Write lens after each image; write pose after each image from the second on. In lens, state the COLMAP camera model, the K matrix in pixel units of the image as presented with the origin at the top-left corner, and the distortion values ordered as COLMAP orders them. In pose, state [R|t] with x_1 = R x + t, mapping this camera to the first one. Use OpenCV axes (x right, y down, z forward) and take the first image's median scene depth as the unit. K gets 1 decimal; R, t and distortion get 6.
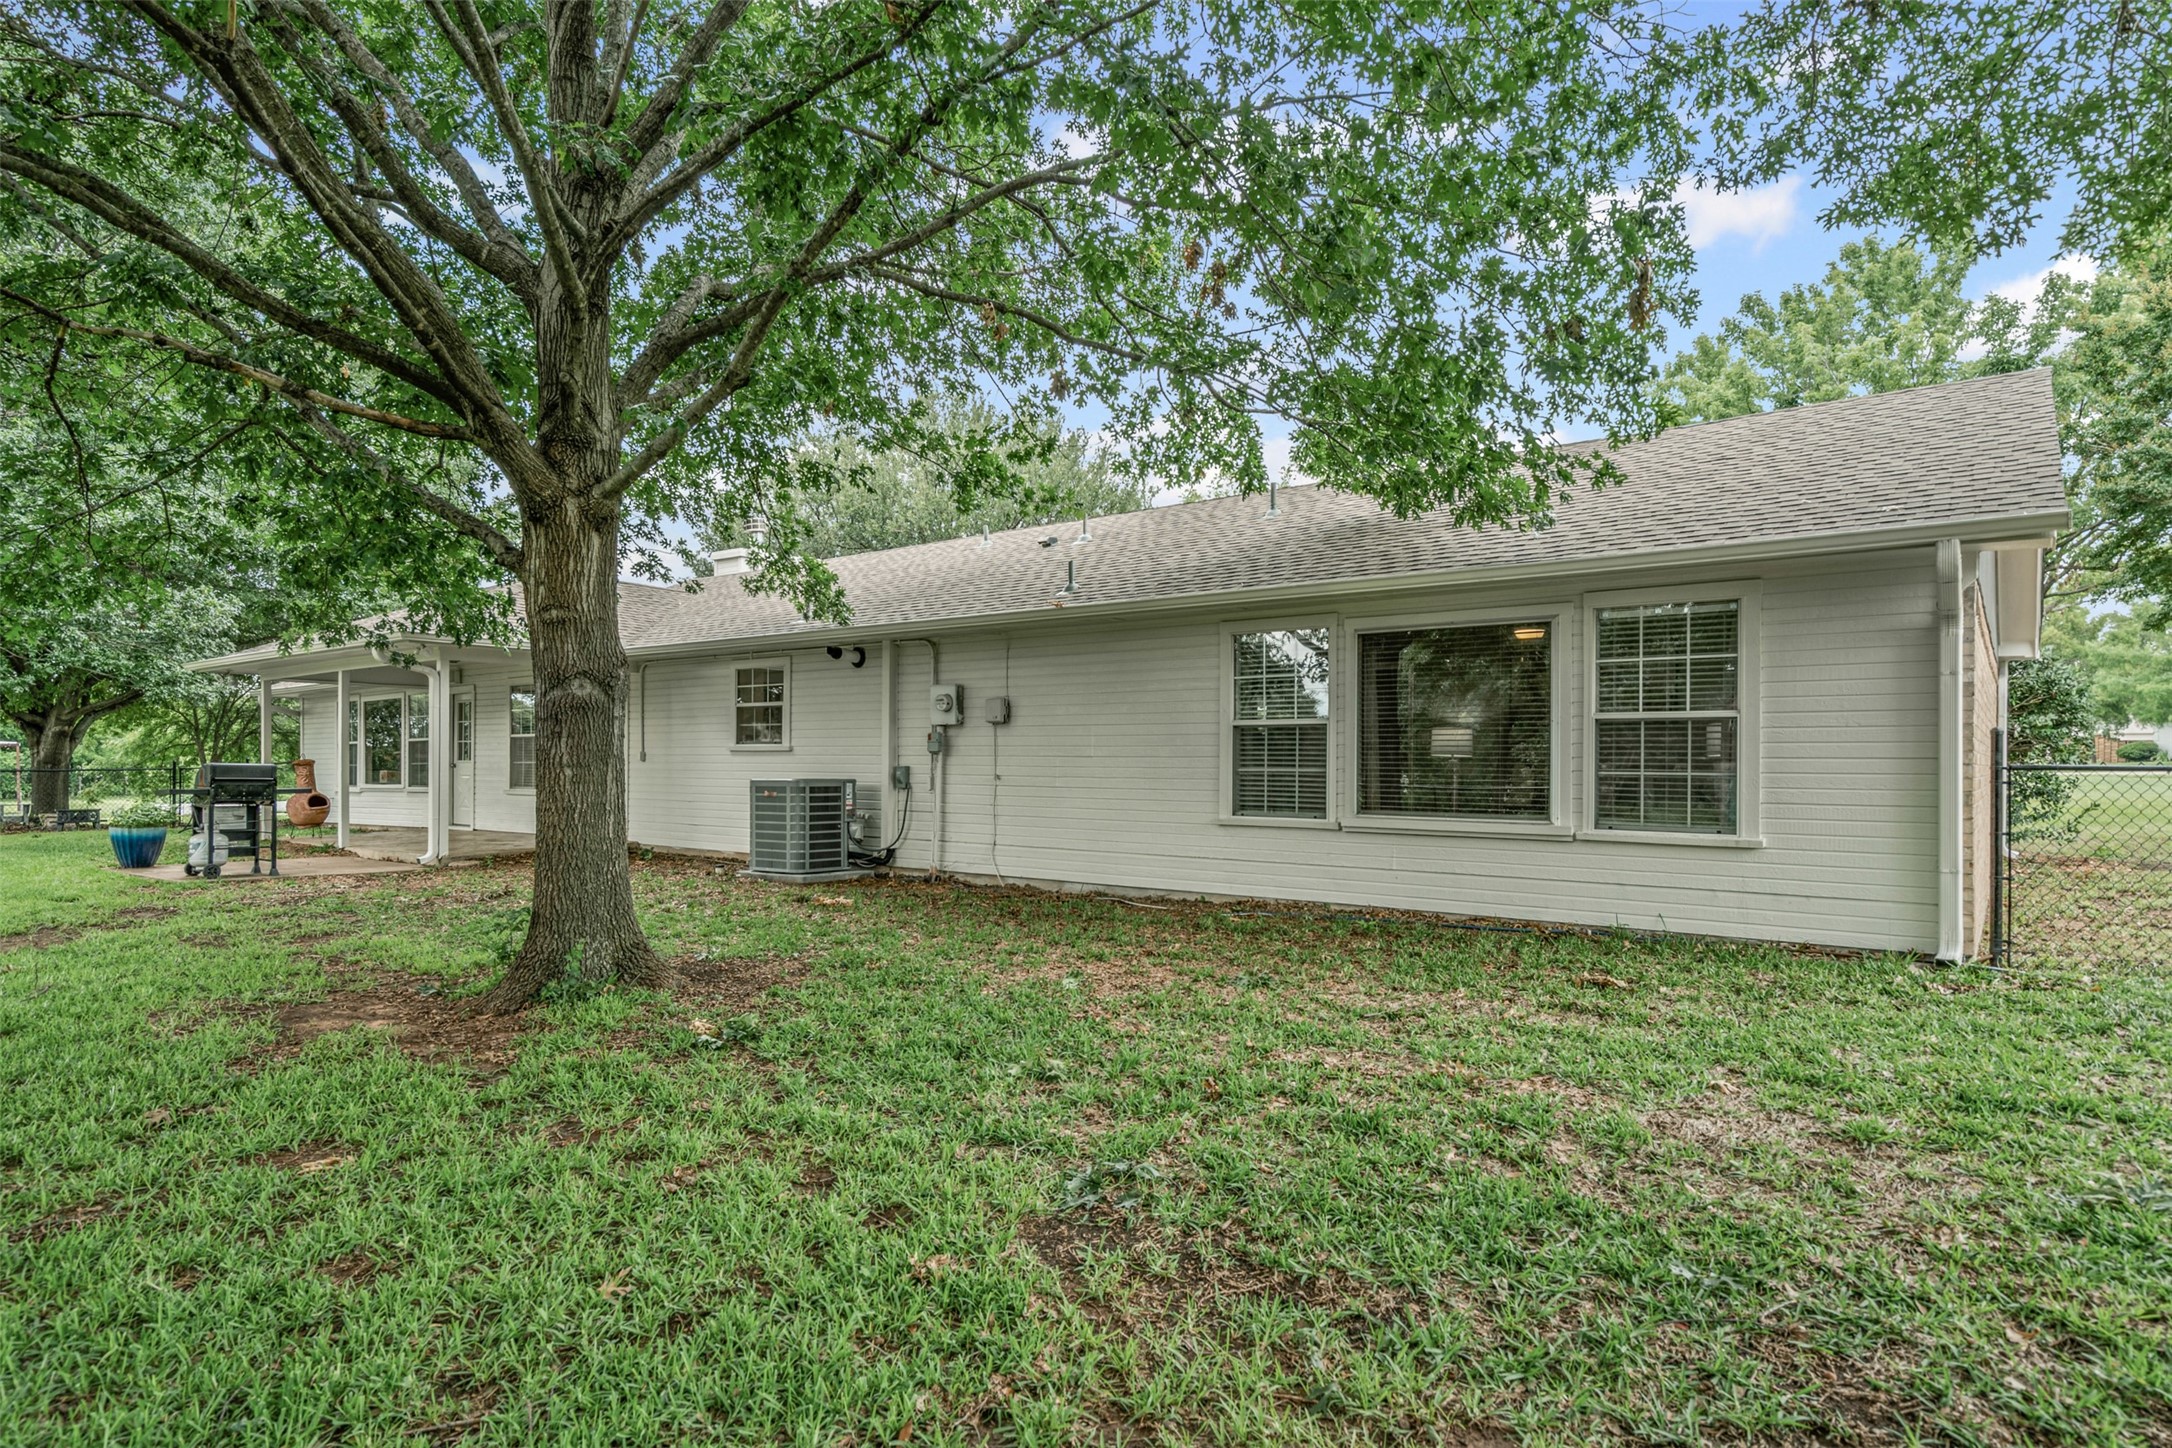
lens RADIAL K [[1201.1, 0, 1086.0], [0, 1201.1, 724.0], [0, 0, 1]] dist [0.004288, 0.001070]
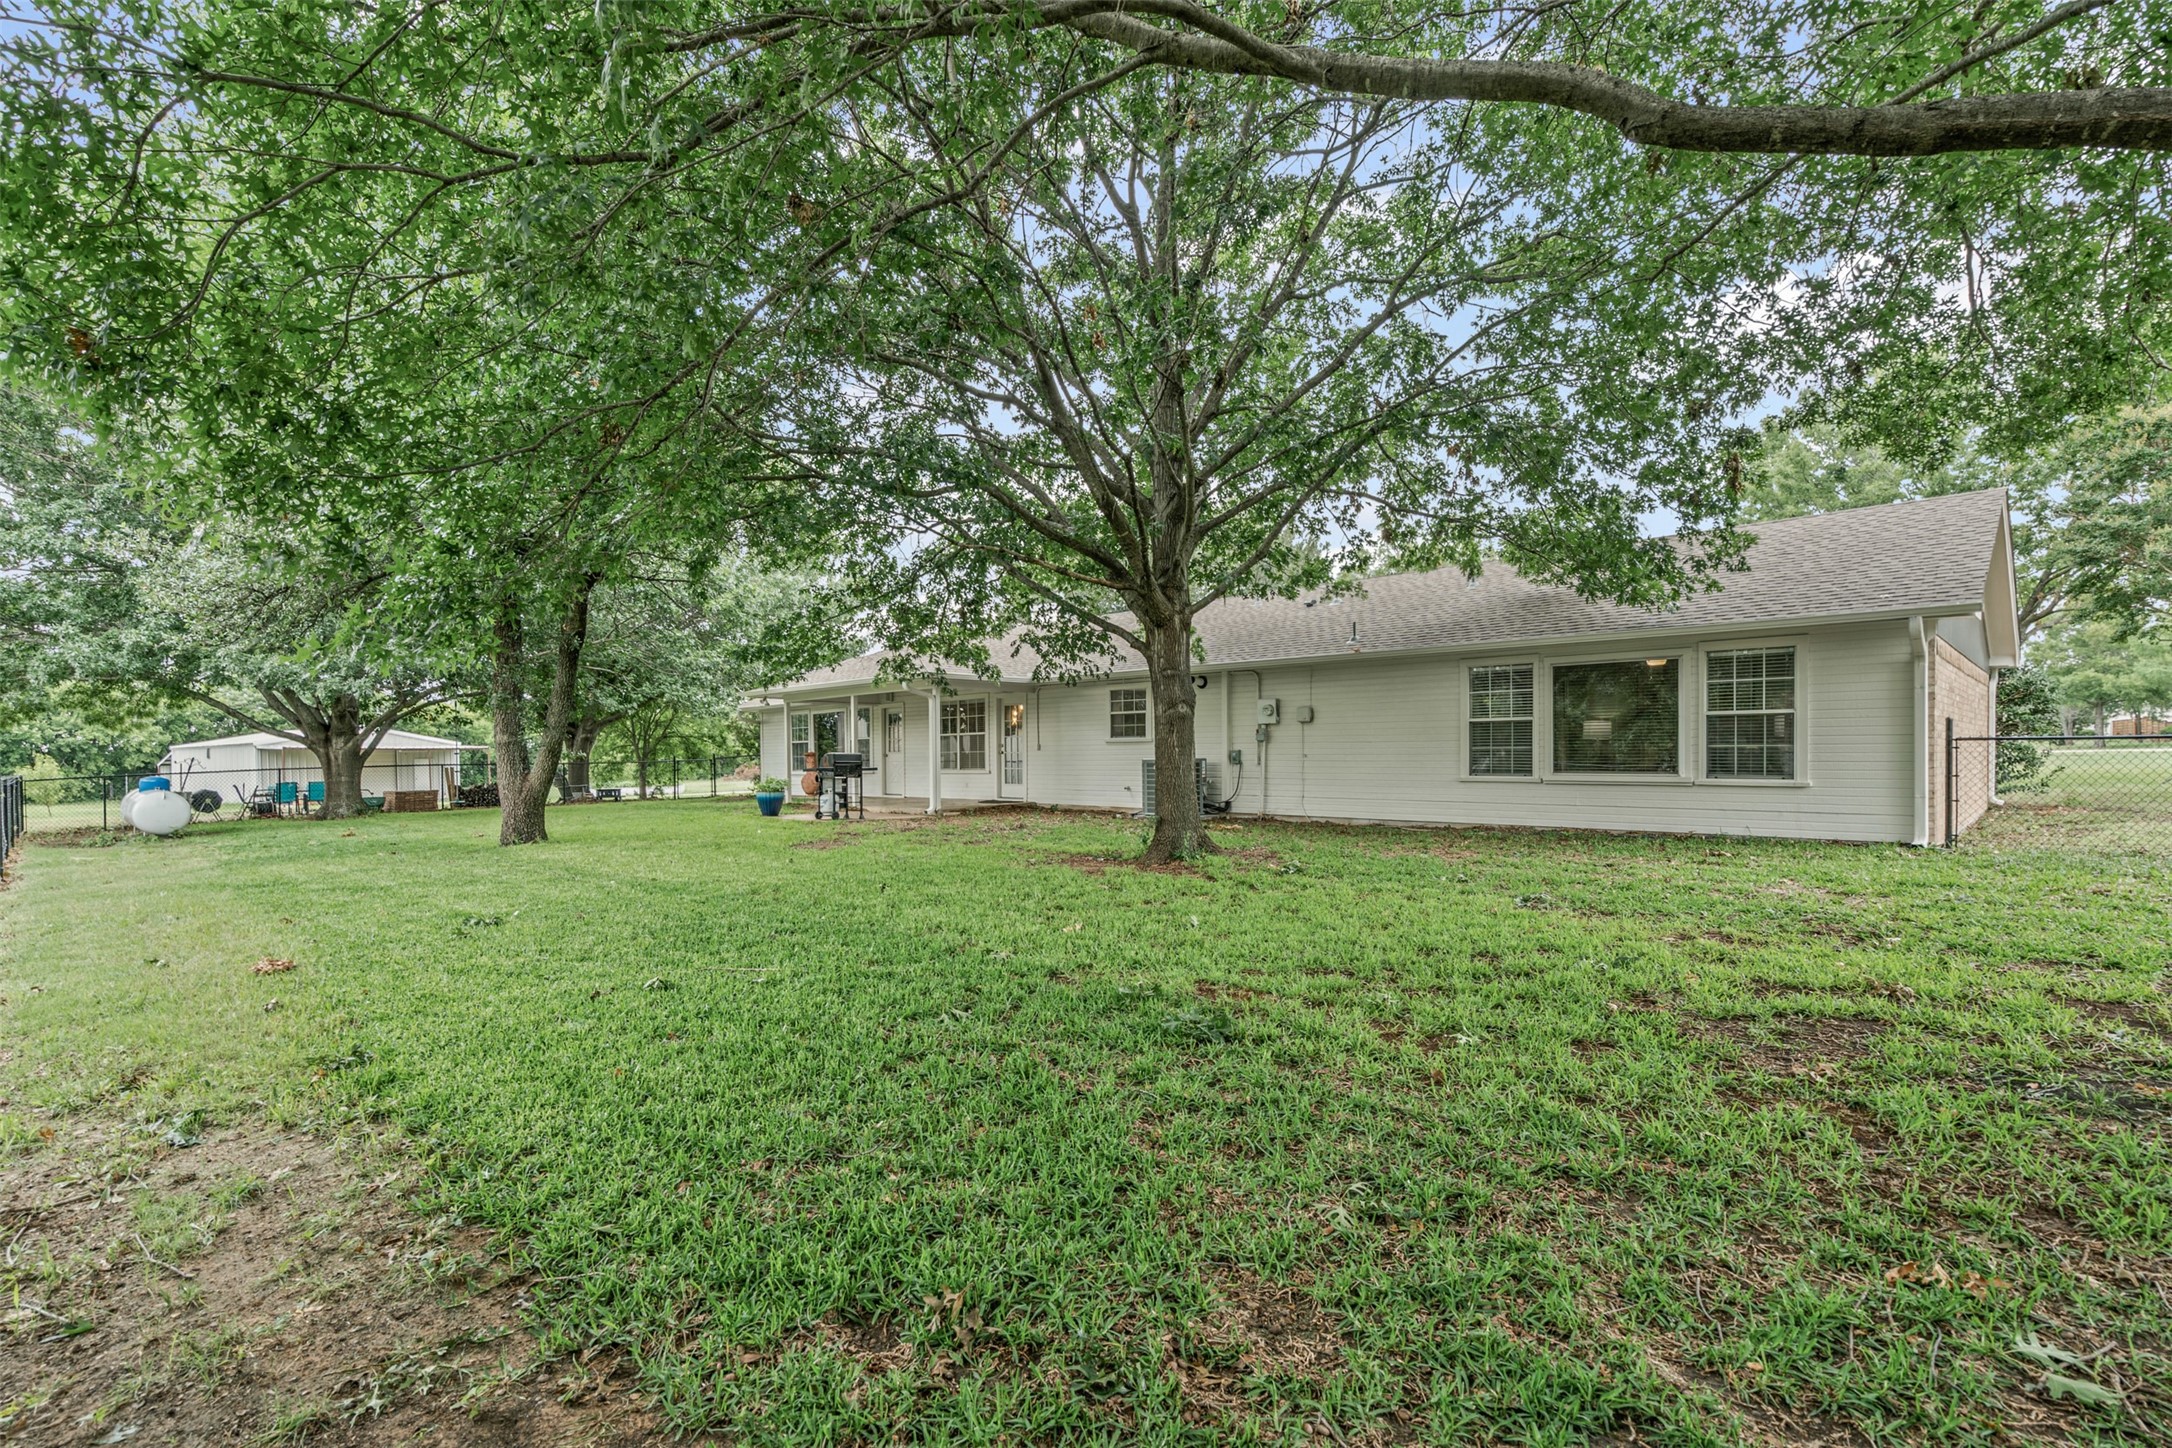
lens RADIAL K [[1004.8, 0, 1084.3], [0, 1004.8, 737.7], [0, 0, 1]] dist [-0.000632, -0.000080]
pose [[0.992274, -0.013179, -0.123365, -0.267476], [0.015147, 0.999772, 0.015027, -0.006602], [0.123139, -0.016780, 0.992248, -0.508705]]
